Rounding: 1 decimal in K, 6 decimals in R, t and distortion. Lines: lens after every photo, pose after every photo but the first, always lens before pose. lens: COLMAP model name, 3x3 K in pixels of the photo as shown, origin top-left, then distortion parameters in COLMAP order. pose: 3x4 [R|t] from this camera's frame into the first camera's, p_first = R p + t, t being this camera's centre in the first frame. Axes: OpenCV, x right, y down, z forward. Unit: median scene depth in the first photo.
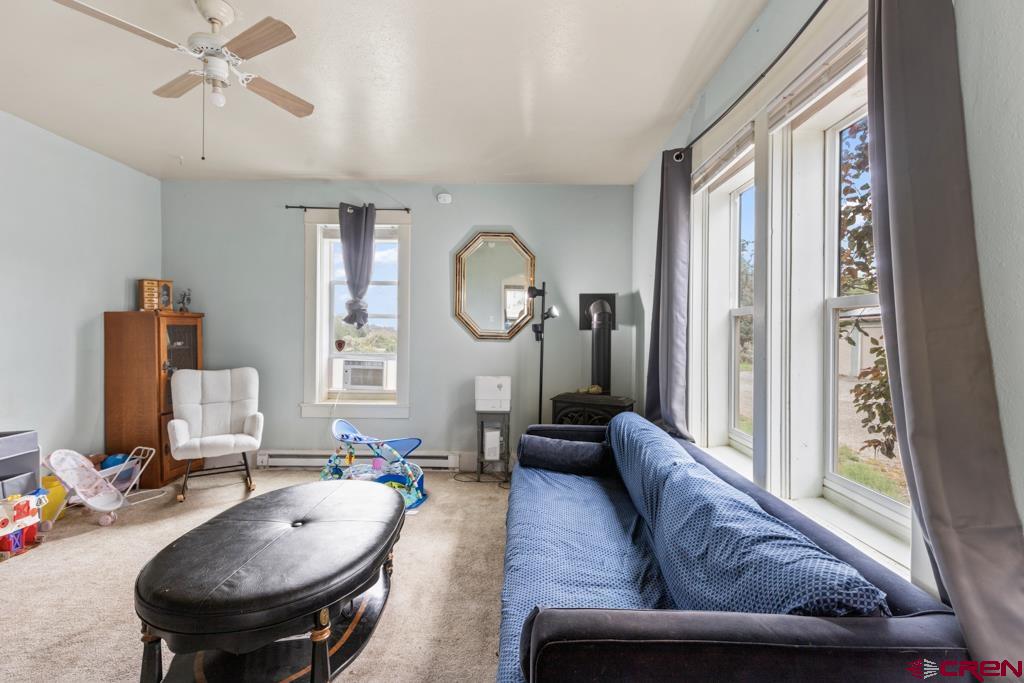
lens RADIAL K [[473.7, 0, 517.0], [0, 473.7, 331.2], [0, 0, 1]] dist [0.005801, -0.001800]
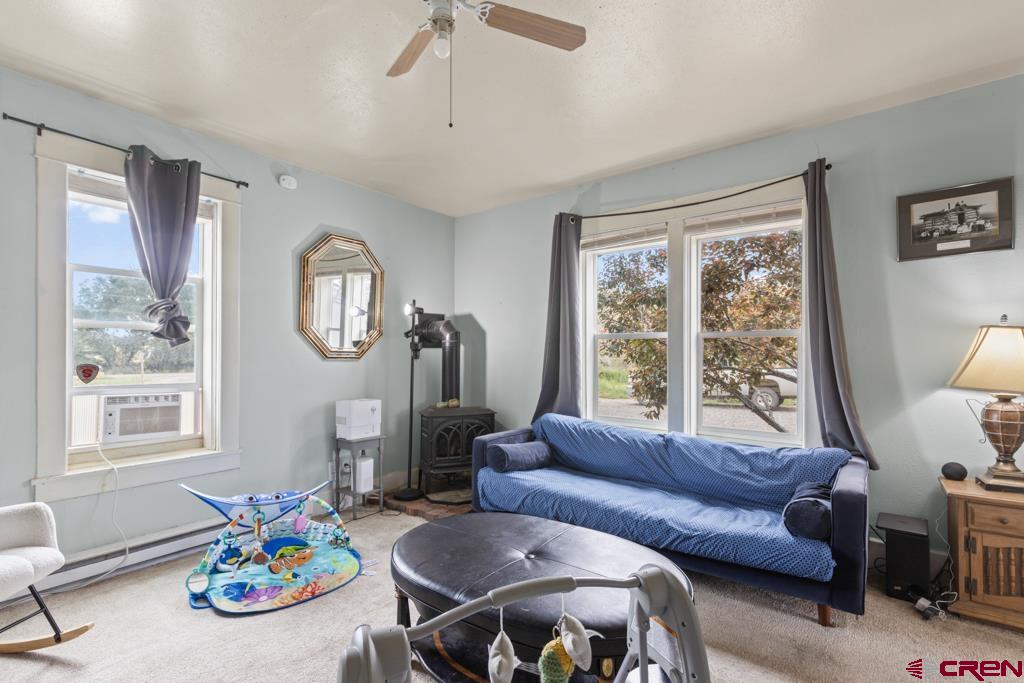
lens RADIAL K [[473.7, 0, 521.8], [0, 473.7, 352.7], [0, 0, 1]] dist [0.005801, -0.001800]
pose [[0.595903, -0.005054, 0.803040, -0.568516], [0.000387, 0.999982, 0.006006, 0.000888], [-0.803056, -0.003269, 0.595895, 0.213865]]
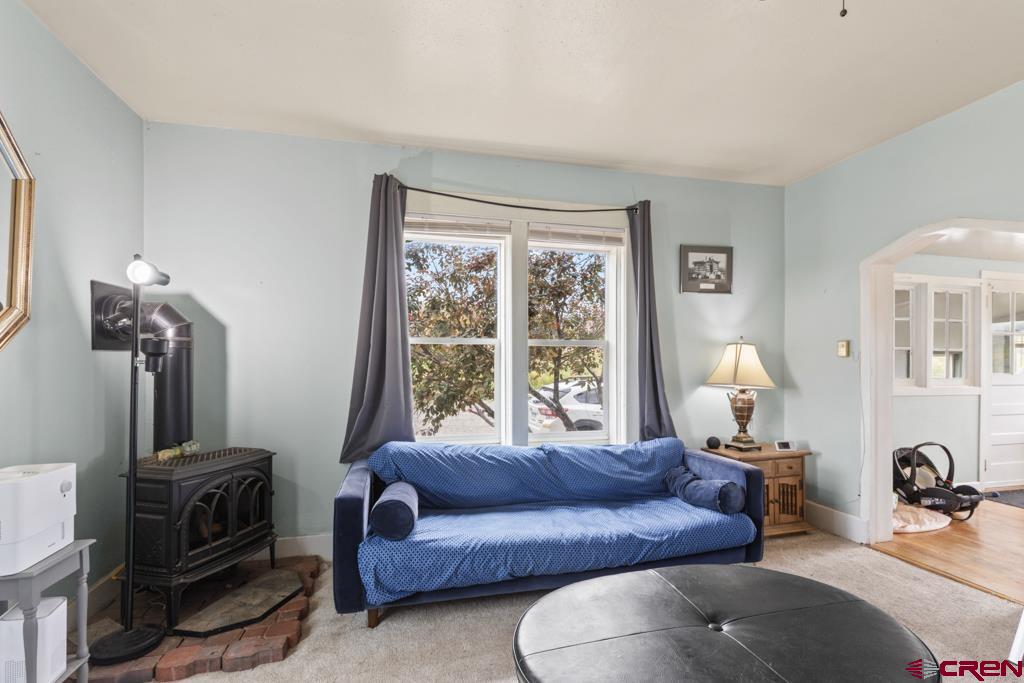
lens RADIAL K [[473.7, 0, 514.5], [0, 473.7, 359.1], [0, 0, 1]] dist [0.005801, -0.001800]
pose [[-0.263331, -0.011882, 0.964632, -0.503738], [-0.009264, 0.999909, 0.009787, -0.003185], [-0.964661, -0.006359, -0.263417, 0.703438]]
